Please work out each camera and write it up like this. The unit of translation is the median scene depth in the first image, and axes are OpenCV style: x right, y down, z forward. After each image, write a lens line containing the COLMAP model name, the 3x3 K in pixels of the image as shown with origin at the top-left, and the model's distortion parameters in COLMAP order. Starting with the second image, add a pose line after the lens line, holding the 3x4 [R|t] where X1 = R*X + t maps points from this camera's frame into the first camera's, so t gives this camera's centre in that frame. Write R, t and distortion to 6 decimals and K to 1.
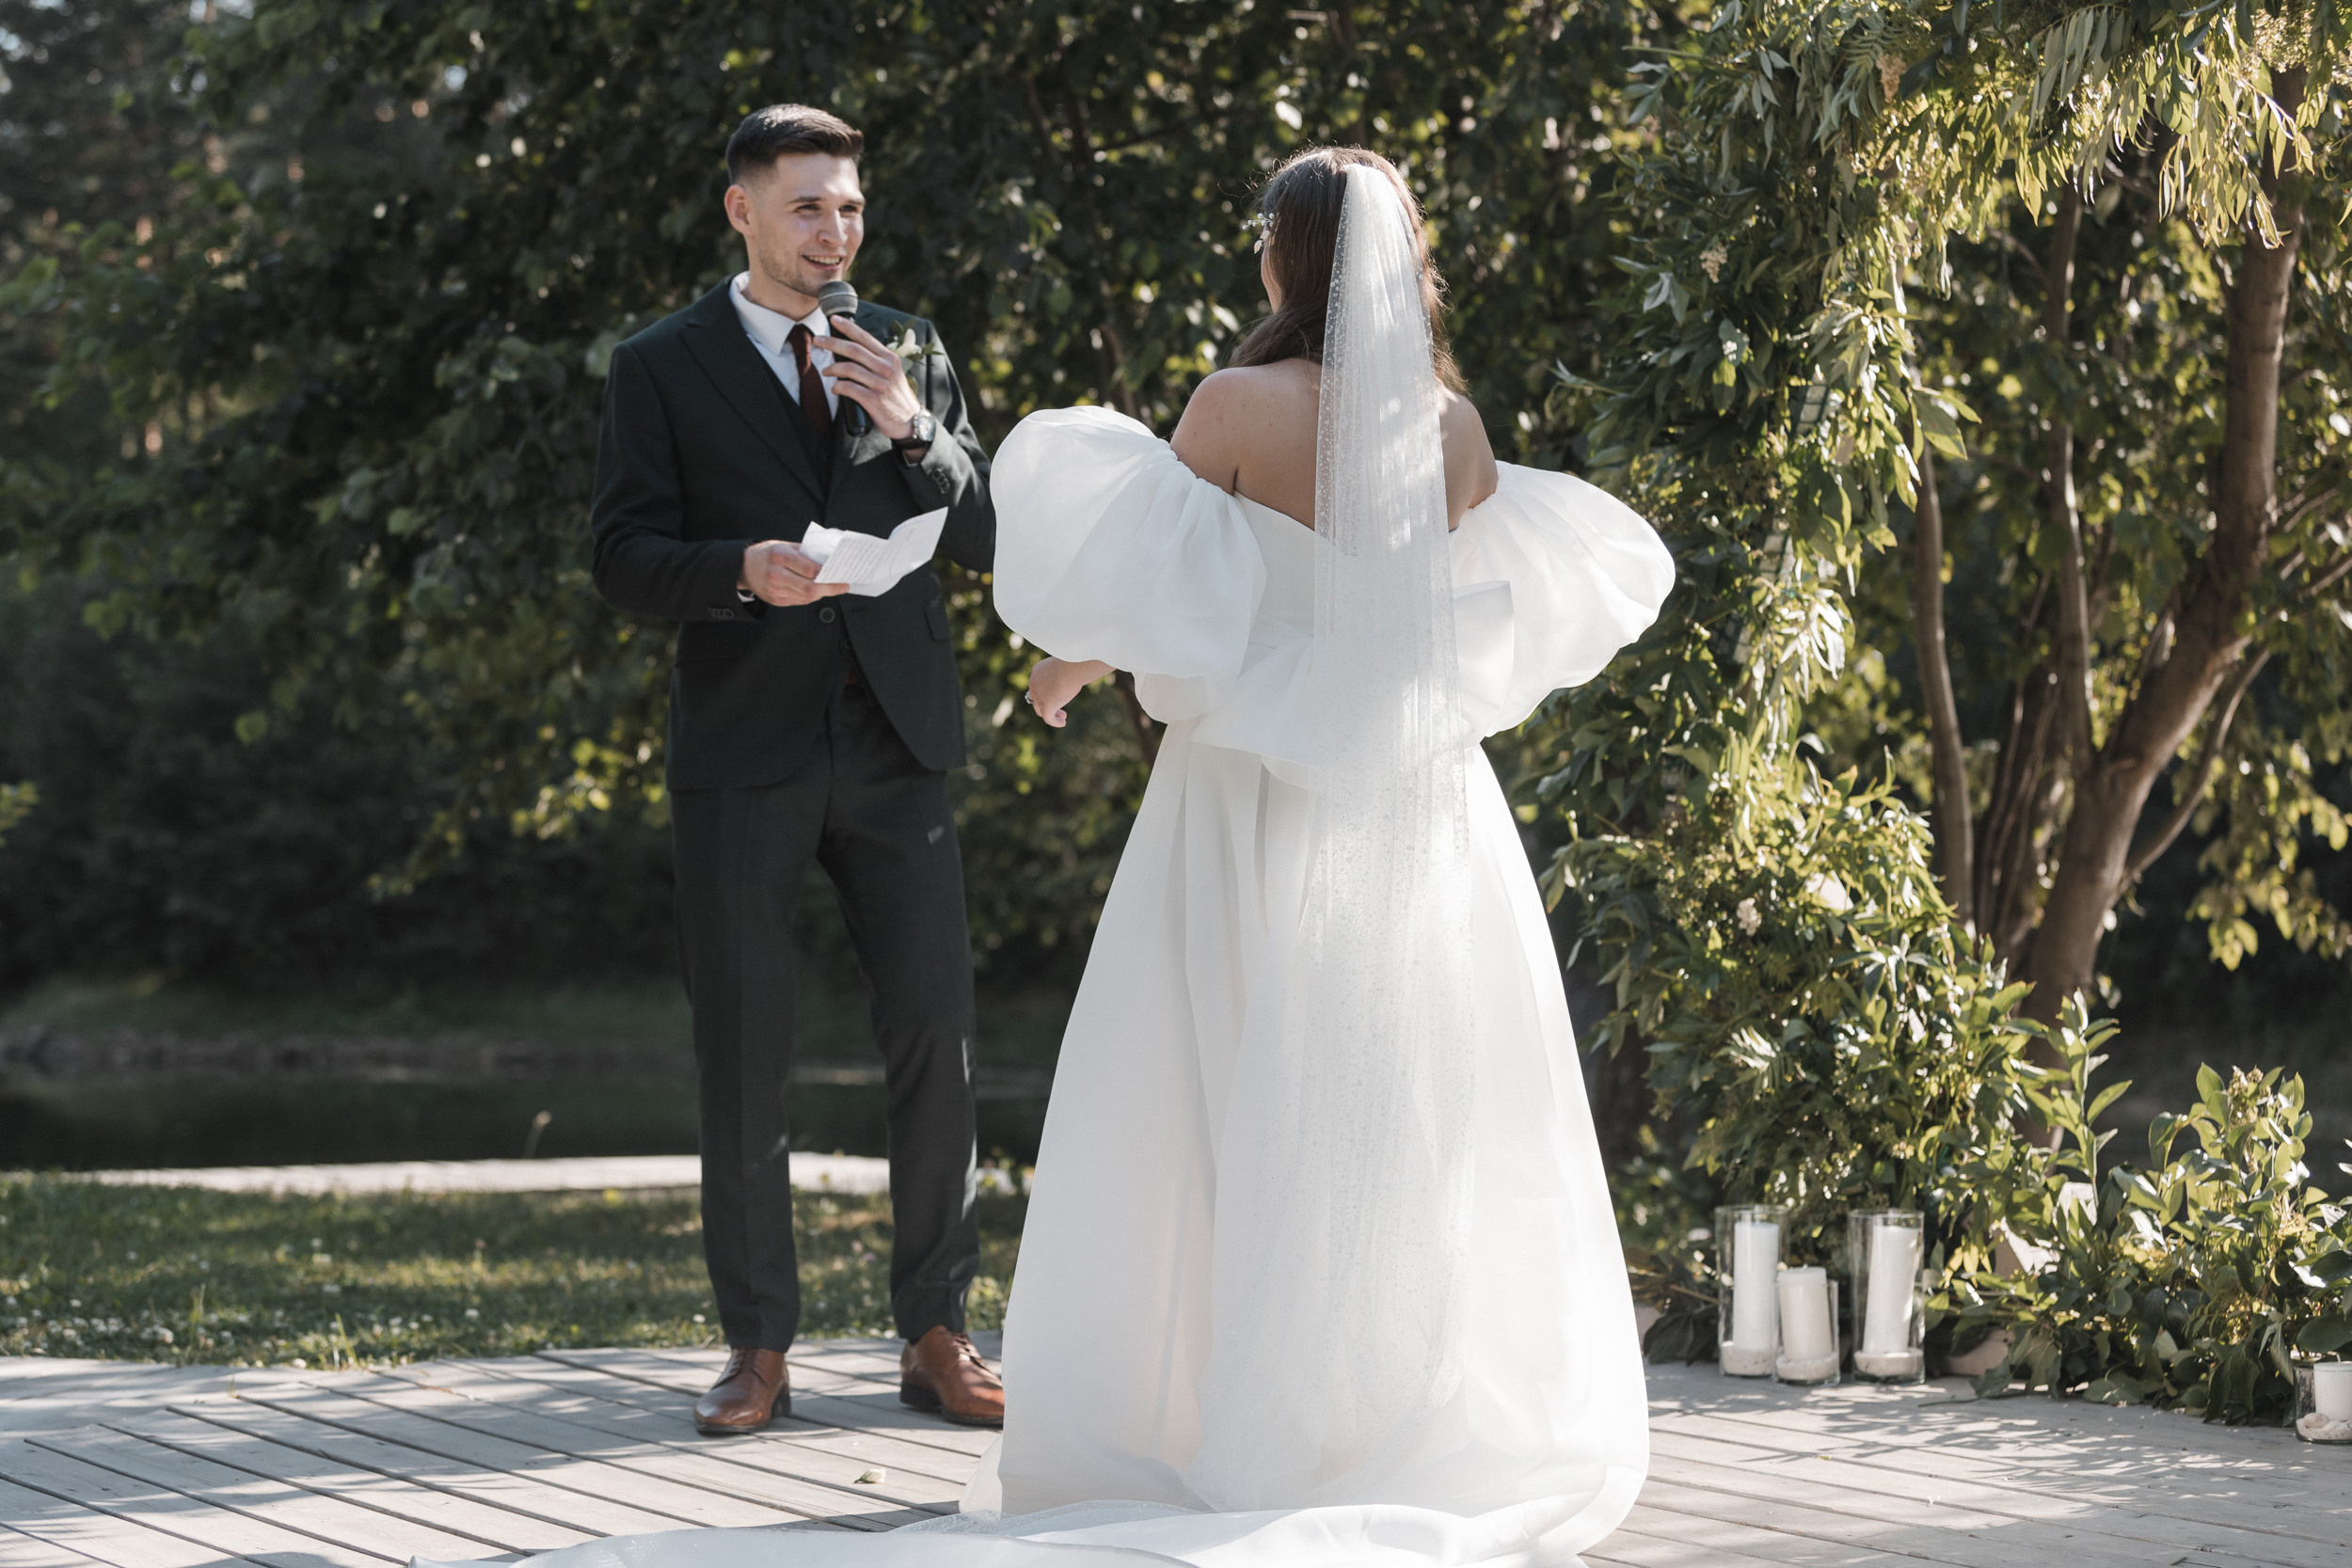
lens RADIAL K [[4481.5, 0, 1176.0], [0, 4481.5, 784.0], [0, 0, 1]] dist [0.038124, 0.157215]
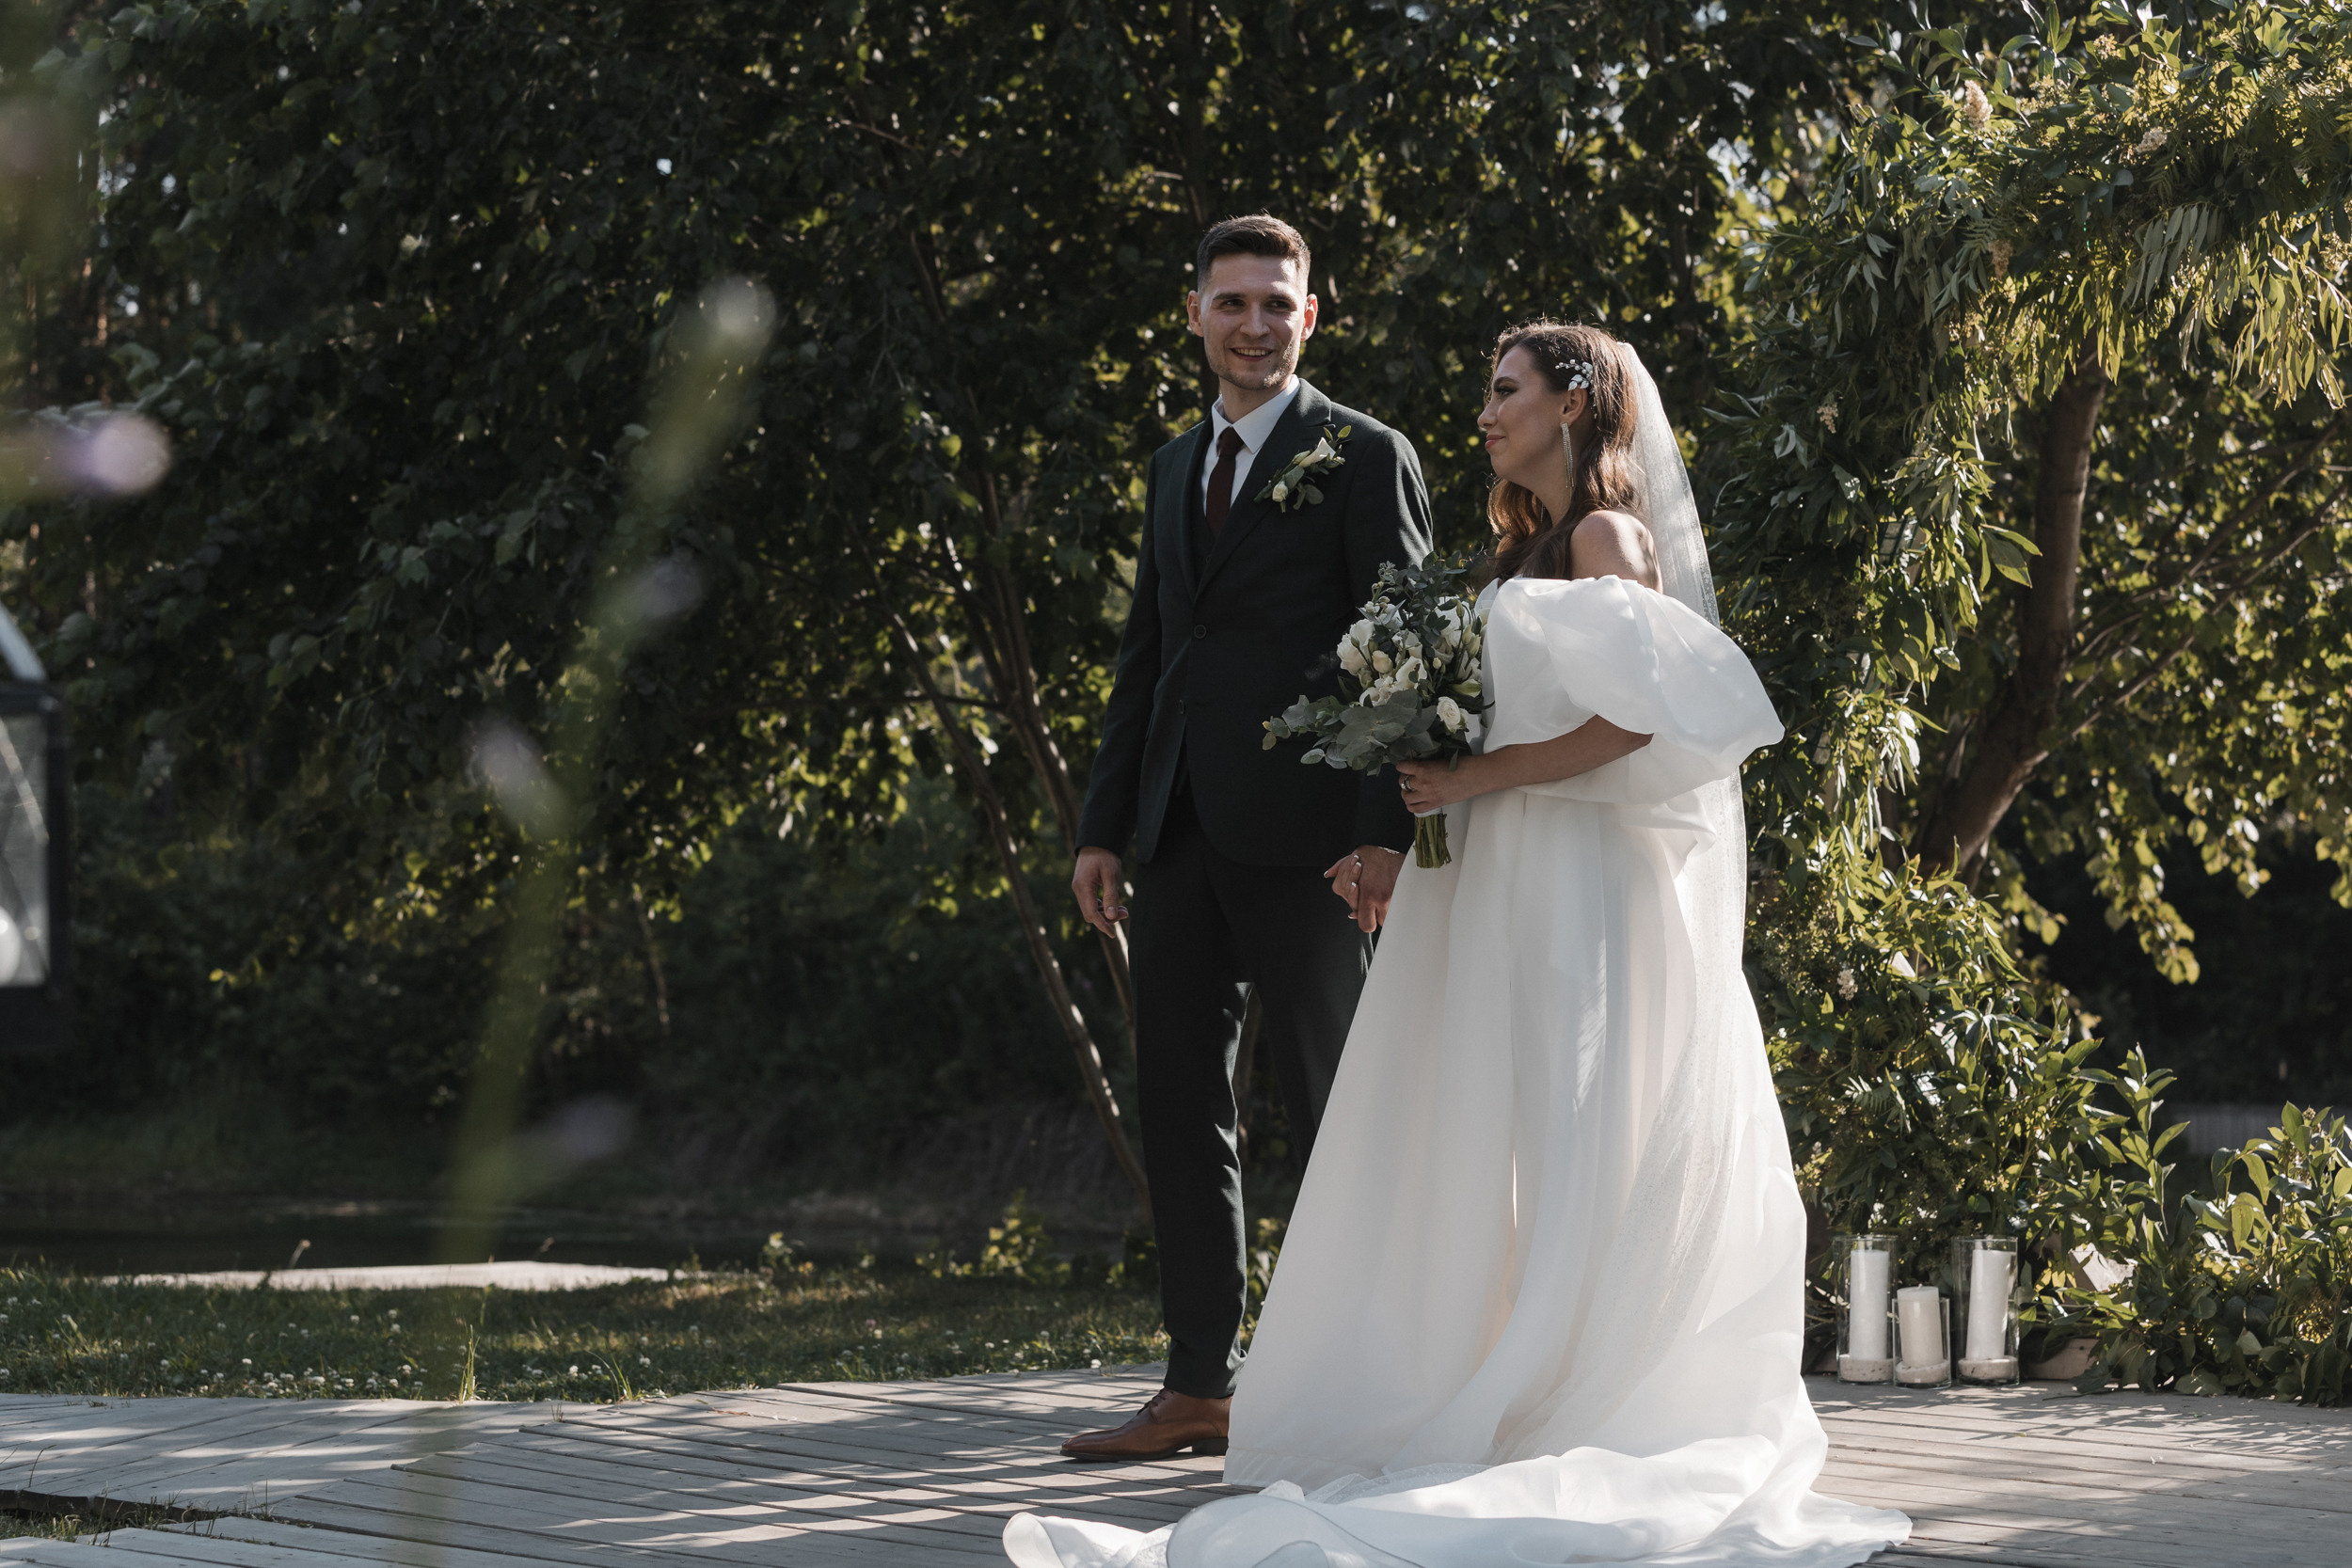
lens RADIAL K [[4481.5, 0, 1176.0], [0, 4481.5, 784.0], [0, 0, 1]] dist [0.038124, 0.157215]
pose [[0.991568, -0.001886, 0.129573, -0.197624], [0.005631, 0.999577, -0.028543, 0.010508], [-0.129464, 0.029032, 0.991159, -0.121848]]
